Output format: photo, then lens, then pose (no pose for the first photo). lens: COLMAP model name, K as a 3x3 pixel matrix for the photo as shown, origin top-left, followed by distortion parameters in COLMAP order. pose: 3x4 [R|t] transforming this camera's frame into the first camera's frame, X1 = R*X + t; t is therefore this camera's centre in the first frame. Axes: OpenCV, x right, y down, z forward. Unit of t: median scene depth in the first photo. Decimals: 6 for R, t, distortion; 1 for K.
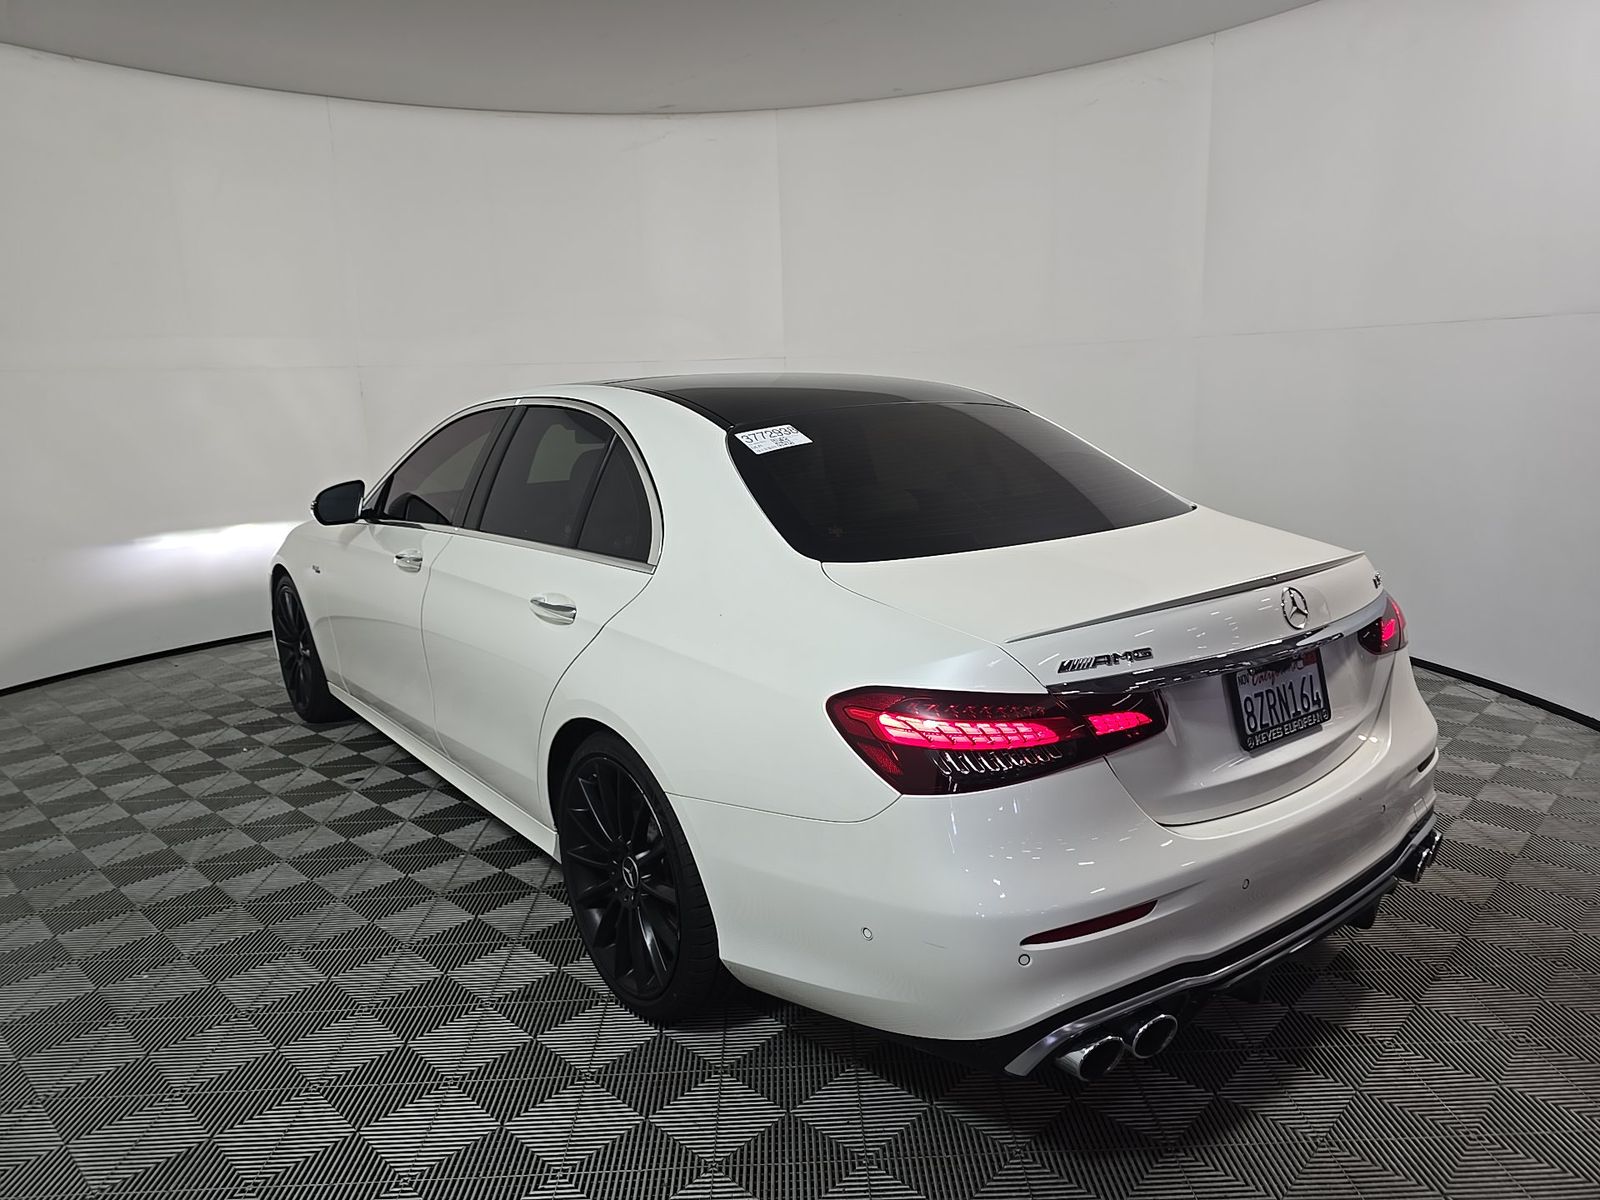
lens RADIAL K [[1083.4, 0, 801.0], [0, 1083.4, 650.9], [0, 0, 1]] dist [-0.001222, -0.007462]
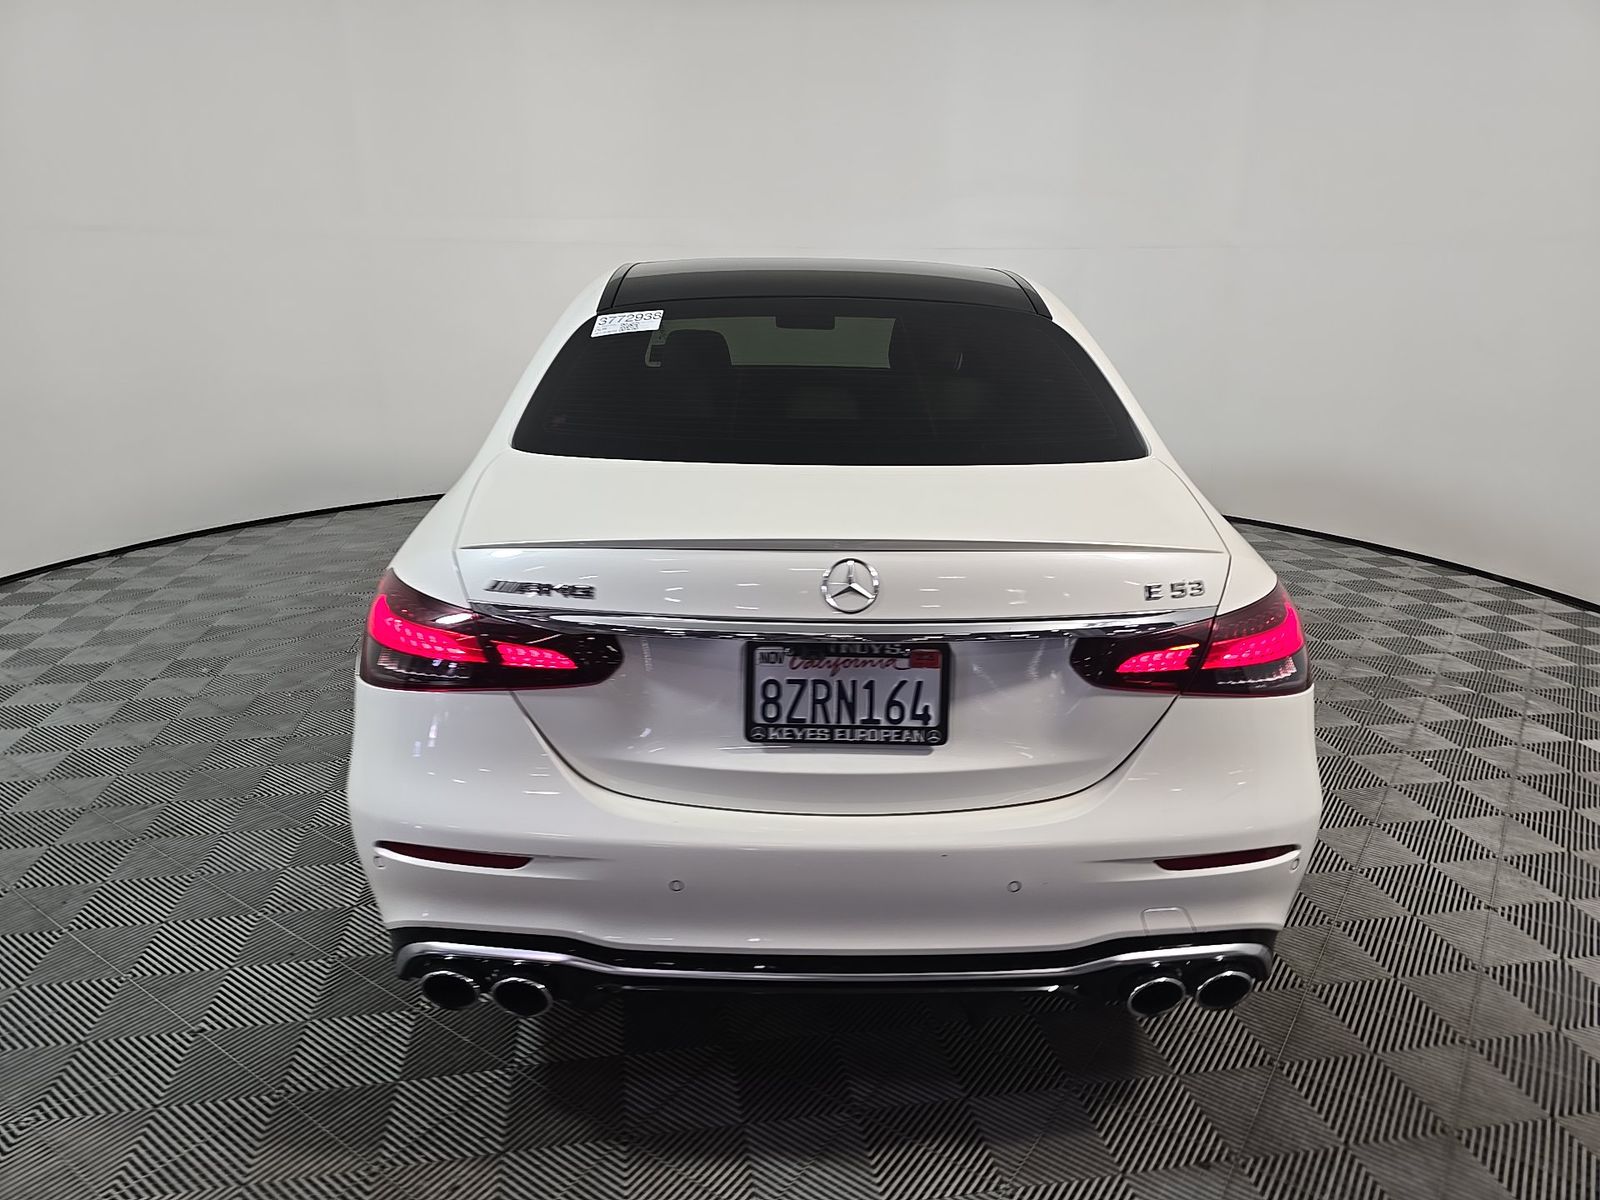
lens RADIAL K [[1101.4, 0, 800.0], [0, 1101.4, 600.0], [0, 0, 1]] dist [-0.002066, -0.004270]
pose [[0.804857, 0.215395, -0.553002, 0.671773], [-0.179220, 0.976523, 0.119514, -0.091547], [0.565761, 0.002917, 0.824564, 0.248962]]
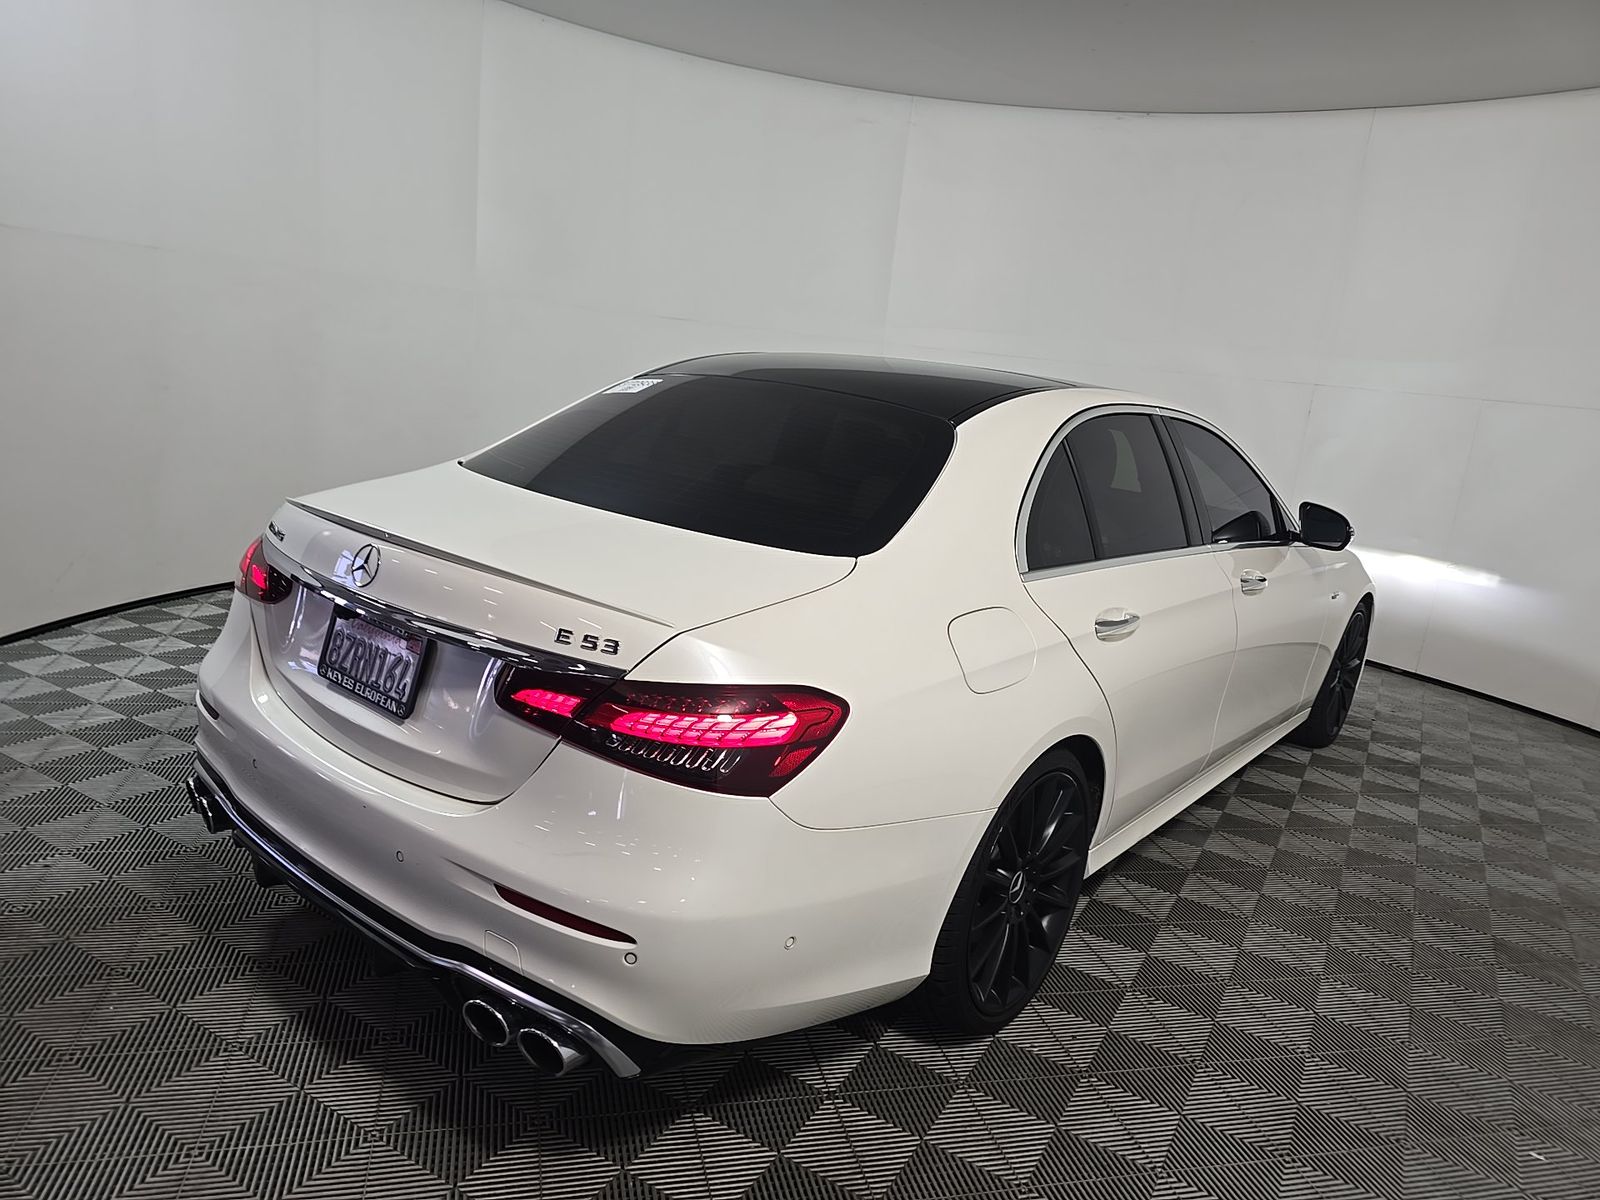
lens RADIAL K [[1101.4, 0, 800.0], [0, 1101.4, 600.0], [0, 0, 1]] dist [-0.002066, -0.004270]
pose [[0.224583, 0.268282, -0.936796, 1.143088], [-0.329594, 0.925607, 0.186062, -0.251031], [0.917022, 0.266976, 0.296300, 0.826724]]
